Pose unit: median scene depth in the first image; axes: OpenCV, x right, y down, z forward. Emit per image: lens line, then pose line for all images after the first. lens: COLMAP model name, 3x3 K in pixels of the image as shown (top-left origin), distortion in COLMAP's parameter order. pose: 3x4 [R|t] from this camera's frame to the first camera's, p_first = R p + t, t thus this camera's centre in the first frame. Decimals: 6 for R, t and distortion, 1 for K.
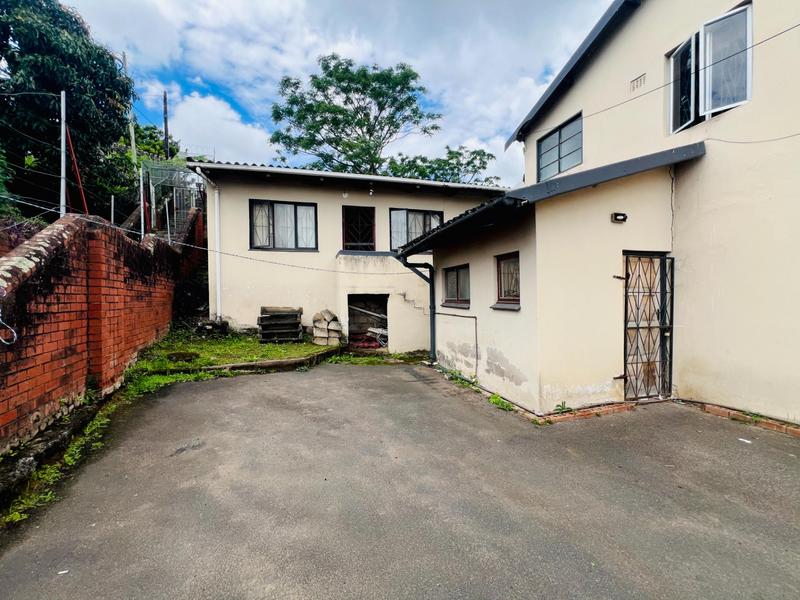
lens RADIAL K [[320.7, 0, 399.9], [0, 320.7, 298.8], [0, 0, 1]] dist [-0.000818, -0.000405]
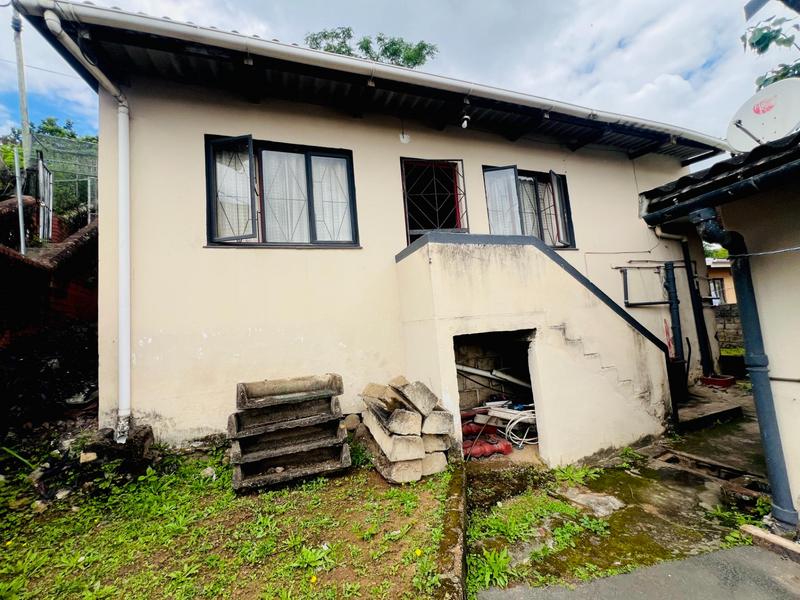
lens RADIAL K [[320.7, 0, 398.7], [0, 320.7, 299.2], [0, 0, 1]] dist [-0.000818, -0.000405]
pose [[0.996385, -0.060096, 0.060045, -0.252176], [0.065448, 0.993647, -0.091550, -0.028305], [-0.054162, 0.095149, 0.993988, 0.587080]]
